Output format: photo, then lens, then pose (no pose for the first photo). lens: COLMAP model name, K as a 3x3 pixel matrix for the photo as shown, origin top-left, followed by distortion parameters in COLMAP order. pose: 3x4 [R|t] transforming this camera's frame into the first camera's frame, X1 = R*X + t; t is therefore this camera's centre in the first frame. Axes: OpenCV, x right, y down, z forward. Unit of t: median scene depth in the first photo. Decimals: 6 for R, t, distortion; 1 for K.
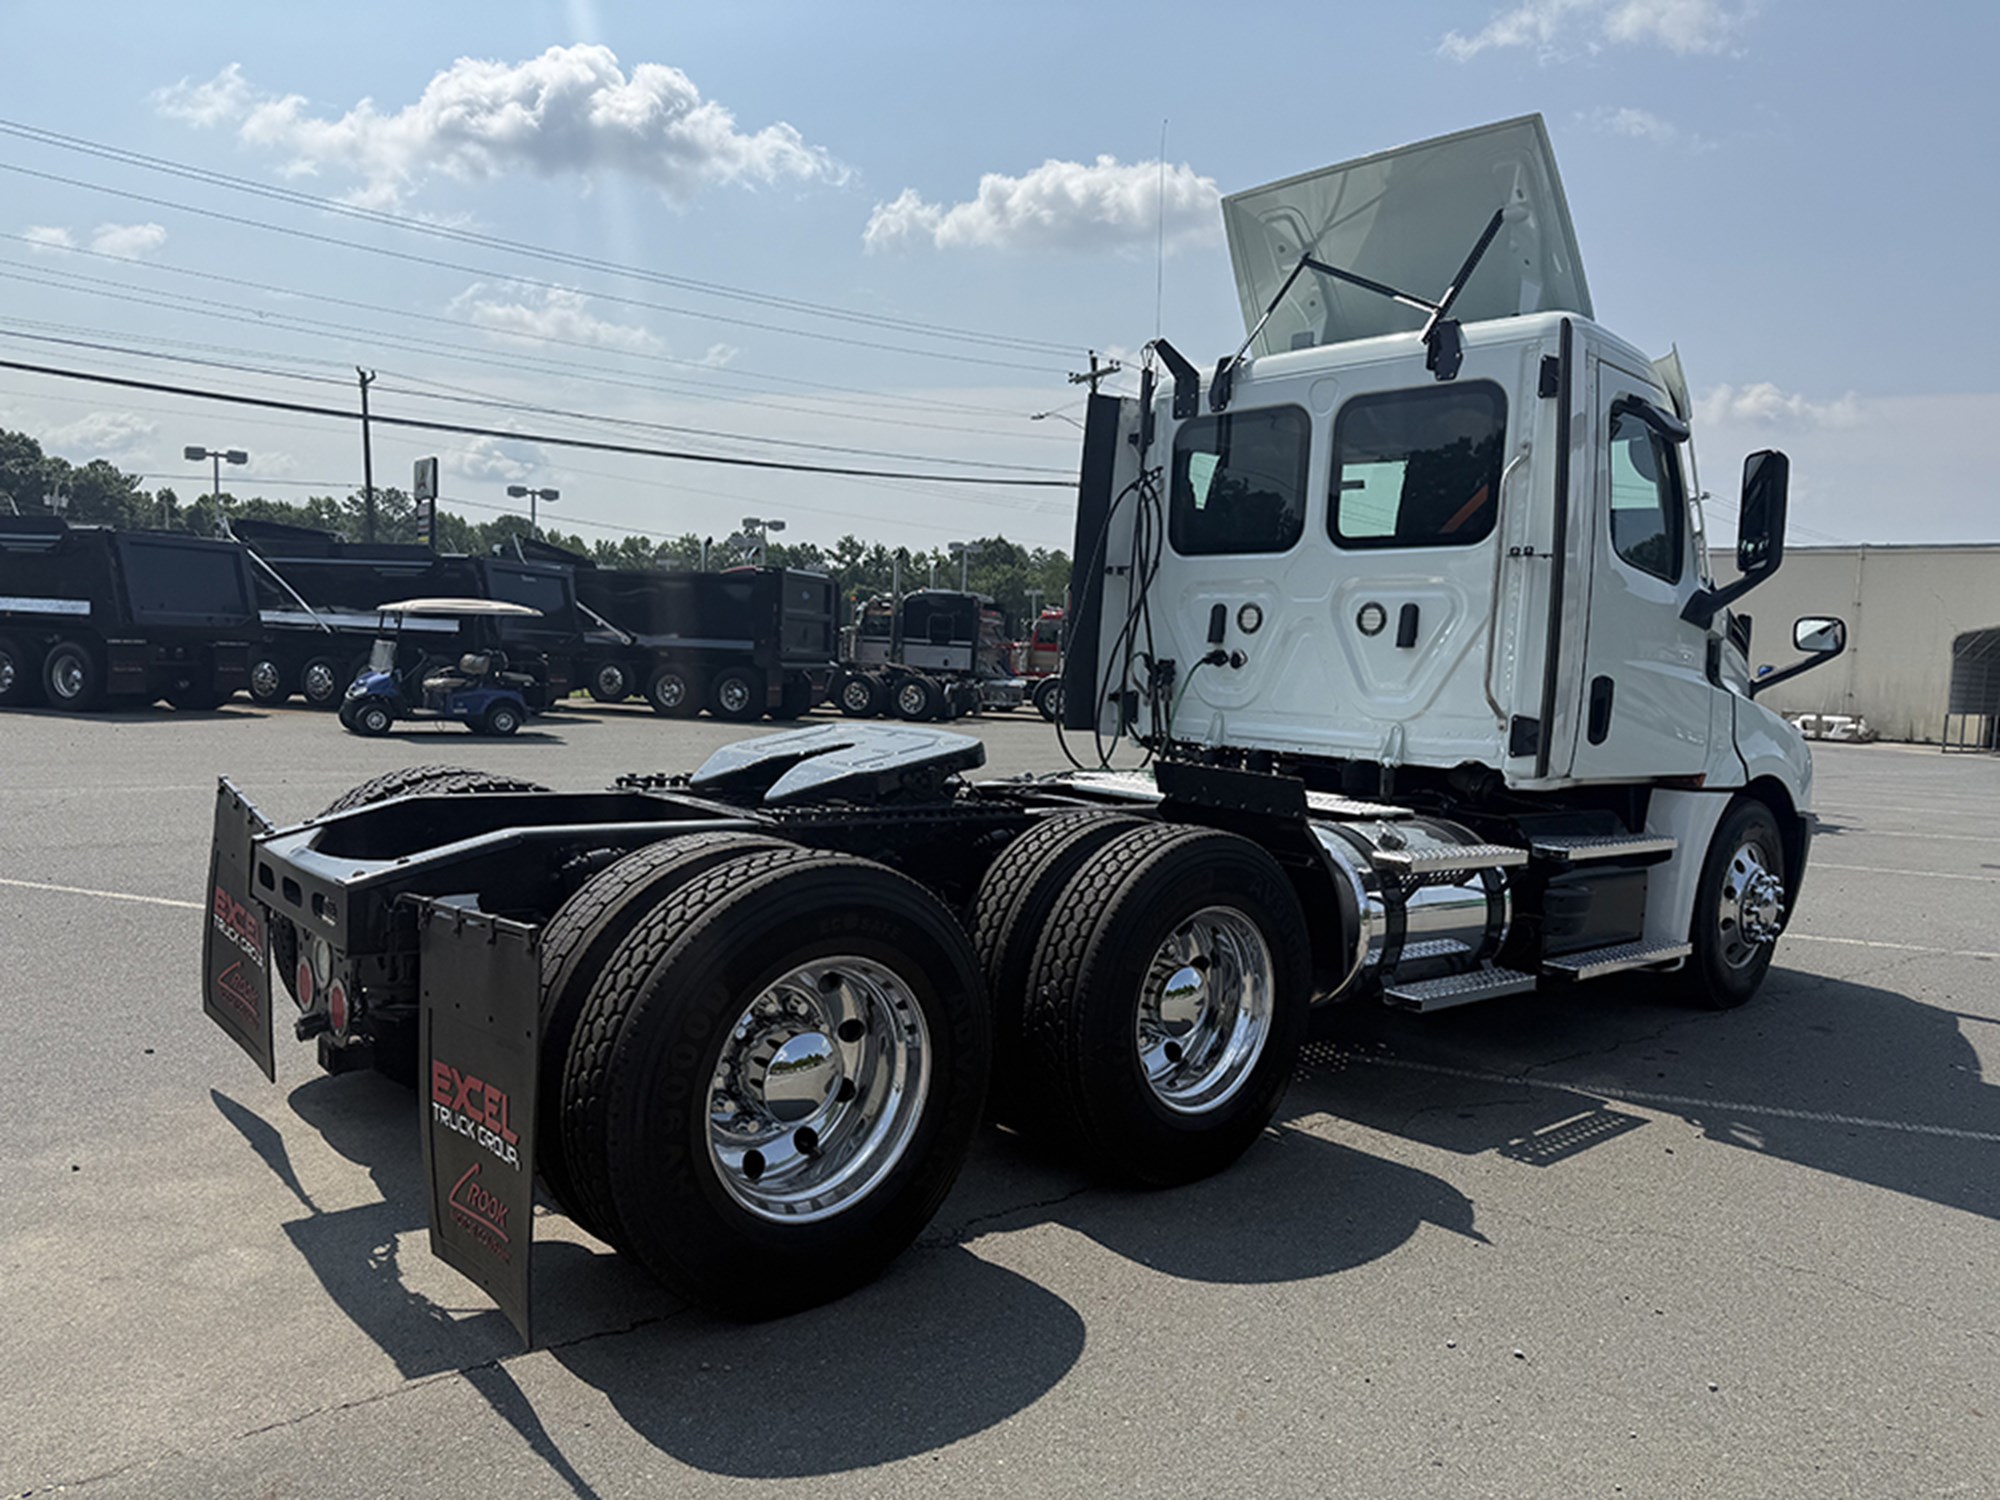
lens RADIAL K [[1449.2, 0, 1003.8], [0, 1449.2, 731.0], [0, 0, 1]] dist [0.044646, -0.008927]
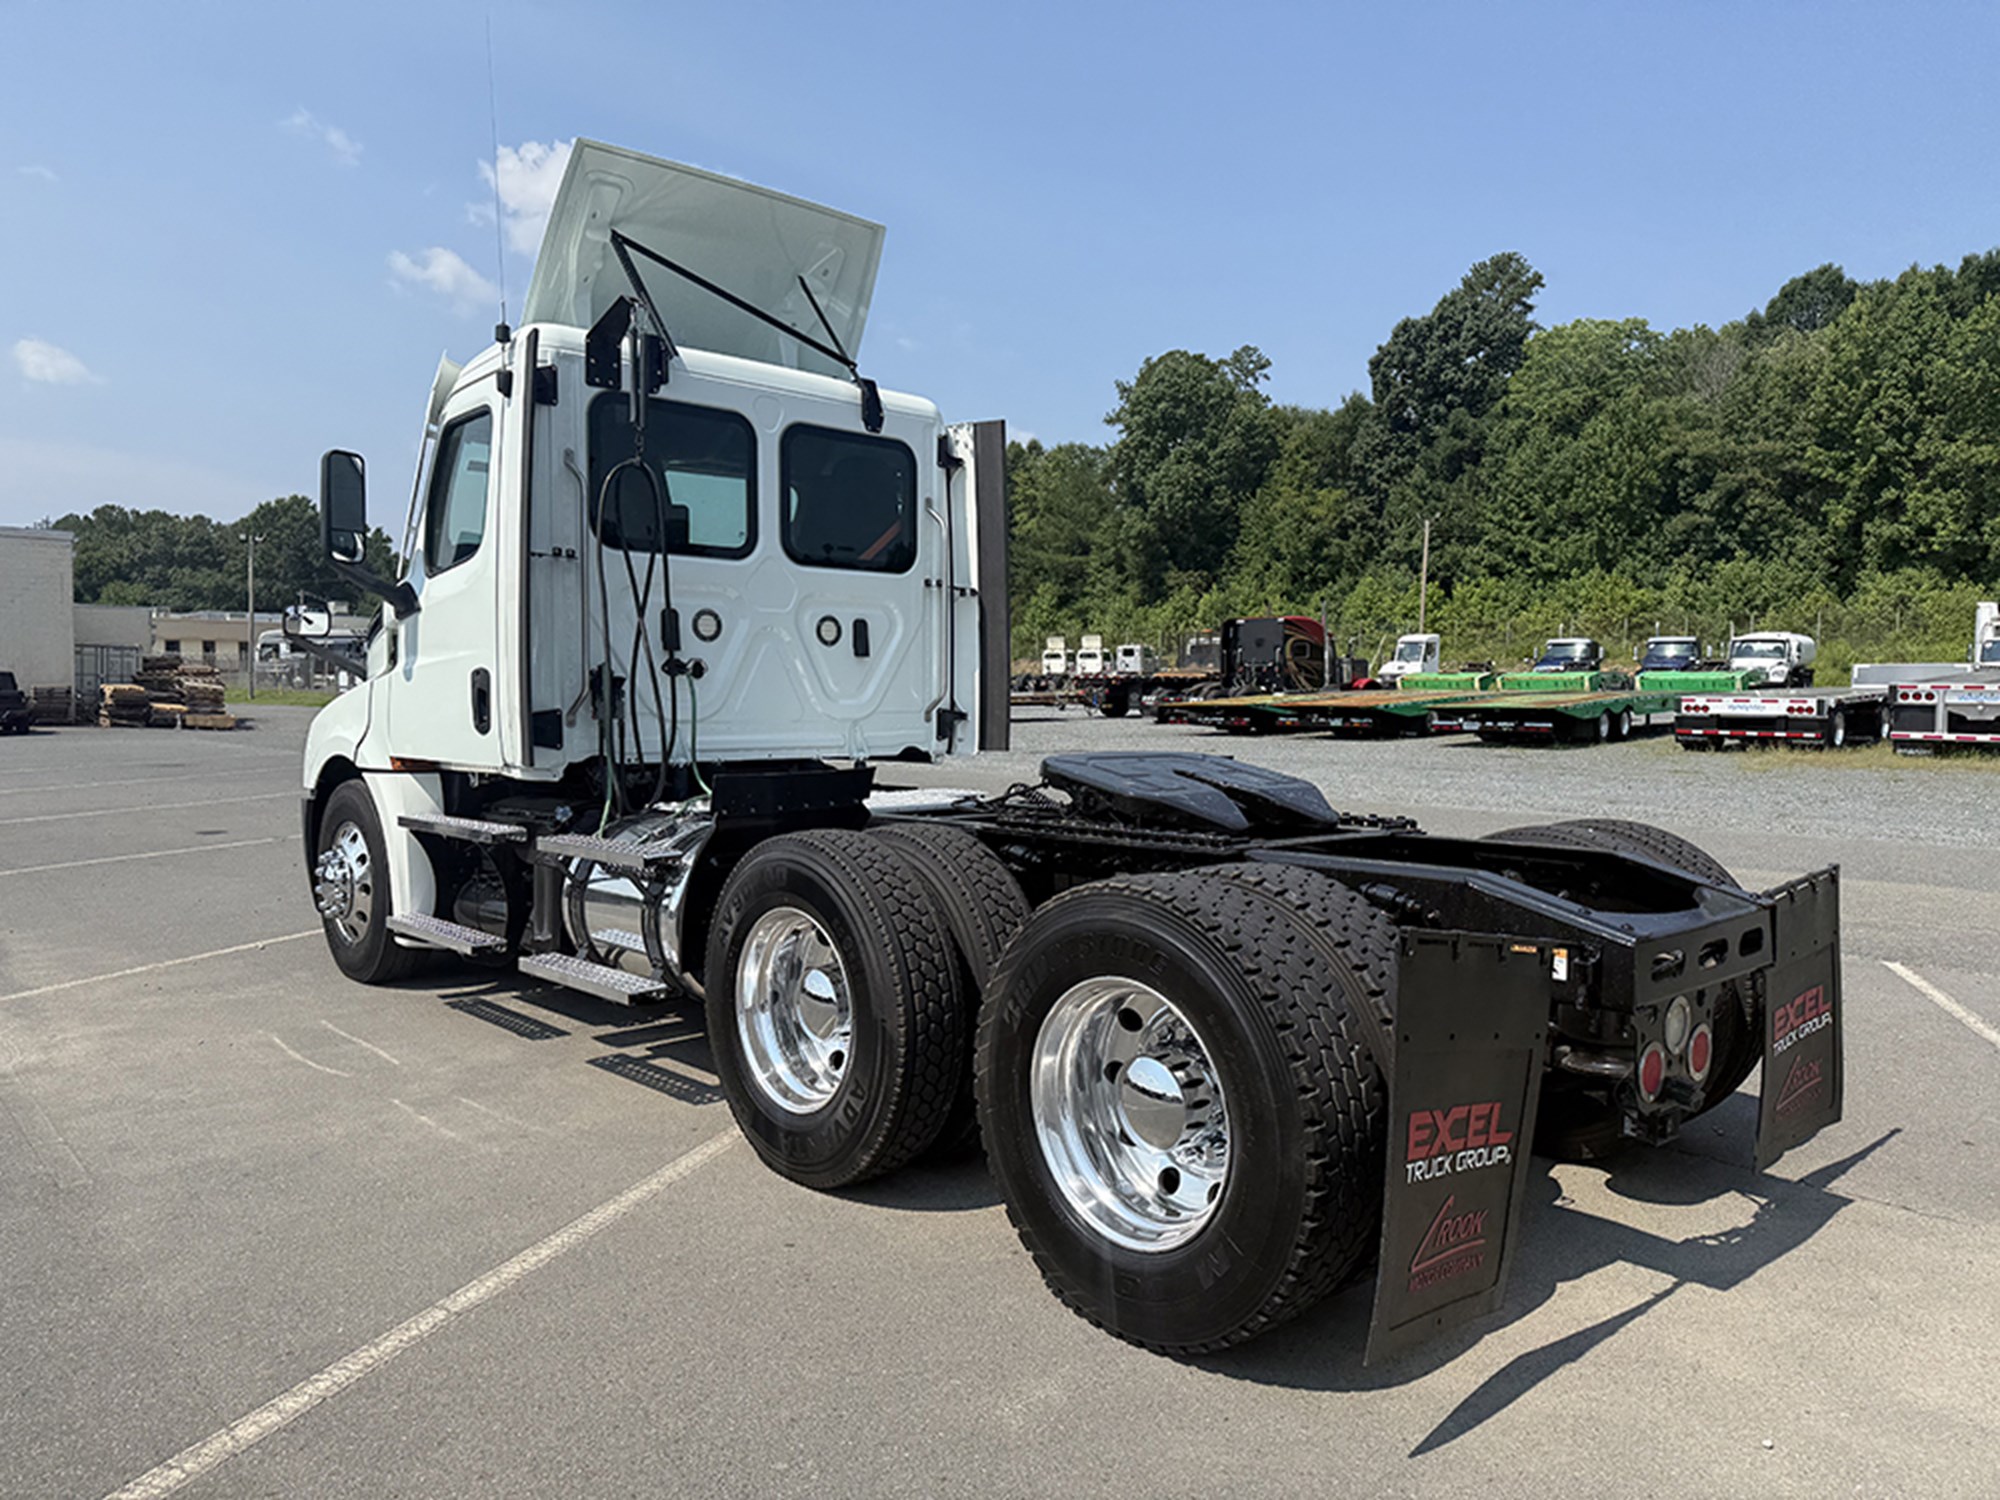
lens RADIAL K [[1424.3, 0, 1002.3], [0, 1424.3, 759.5], [0, 0, 1]] dist [0.034883, -0.004671]
pose [[-0.055611, -0.091809, 0.994223, -0.870183], [0.038842, 0.994811, 0.094036, -0.078443], [-0.997697, 0.043847, -0.051756, 0.950579]]
